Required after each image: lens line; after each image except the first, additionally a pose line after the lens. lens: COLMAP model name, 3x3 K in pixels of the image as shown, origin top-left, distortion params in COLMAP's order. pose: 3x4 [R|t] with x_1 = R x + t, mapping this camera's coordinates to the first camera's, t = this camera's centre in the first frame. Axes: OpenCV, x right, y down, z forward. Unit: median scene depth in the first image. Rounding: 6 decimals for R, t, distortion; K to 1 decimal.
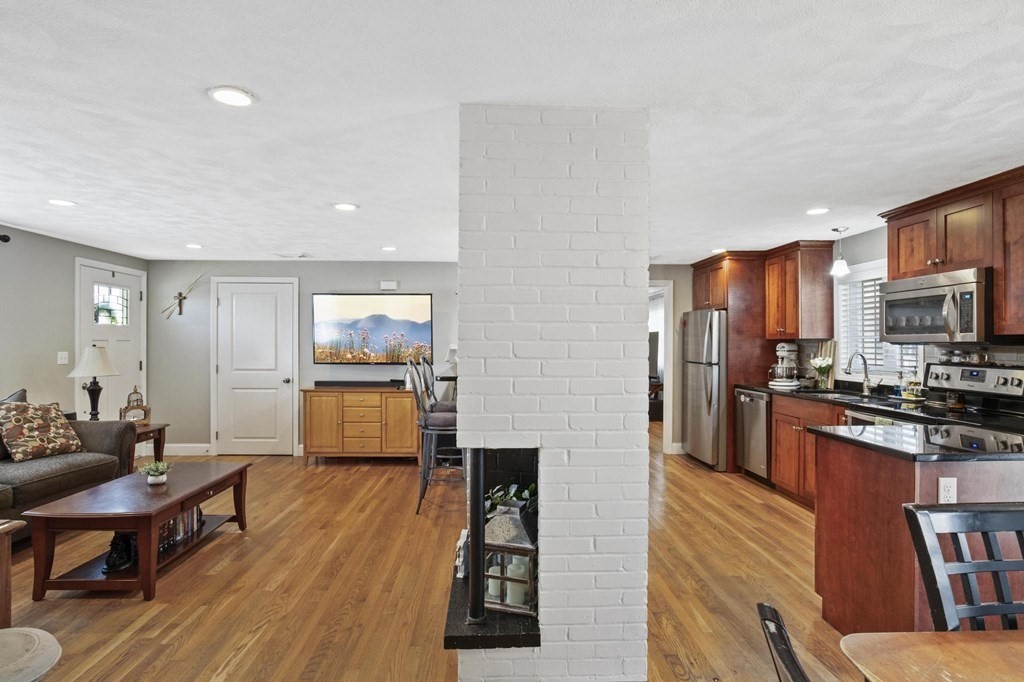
lens RADIAL K [[543.4, 0, 509.6], [0, 543.4, 346.6], [0, 0, 1]] dist [-0.028332, 0.014468]
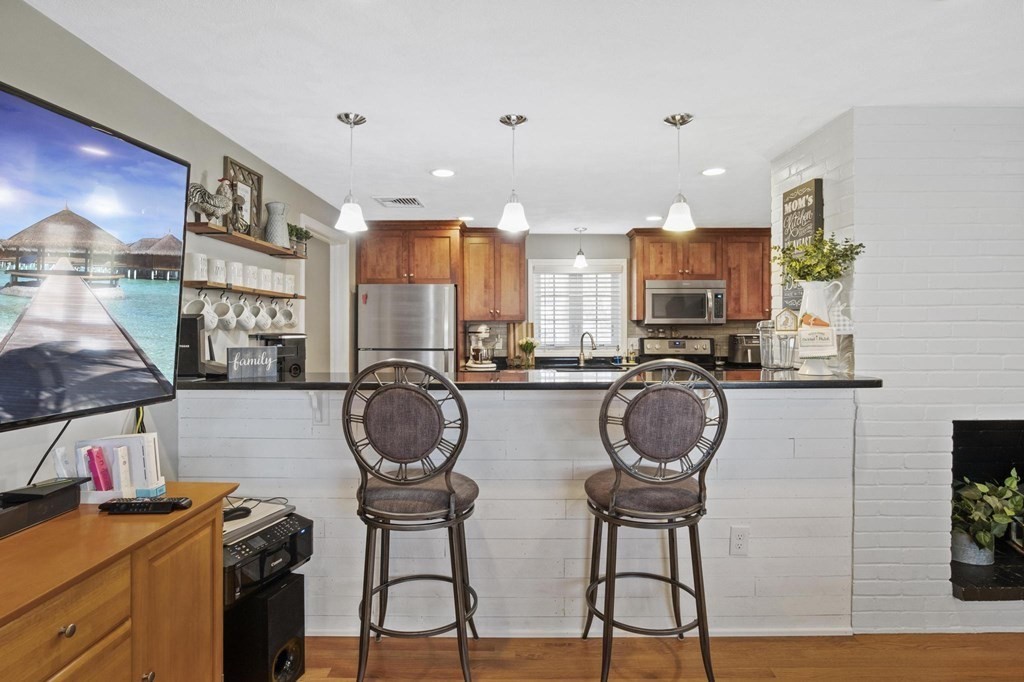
lens RADIAL K [[543.4, 0, 508.4], [0, 543.4, 328.0], [0, 0, 1]] dist [-0.028332, 0.014468]
pose [[0.039211, -0.006457, 0.999210, -0.632273], [0.008707, 0.999943, 0.006120, -0.008429], [-0.999193, 0.008461, 0.039265, 1.180914]]
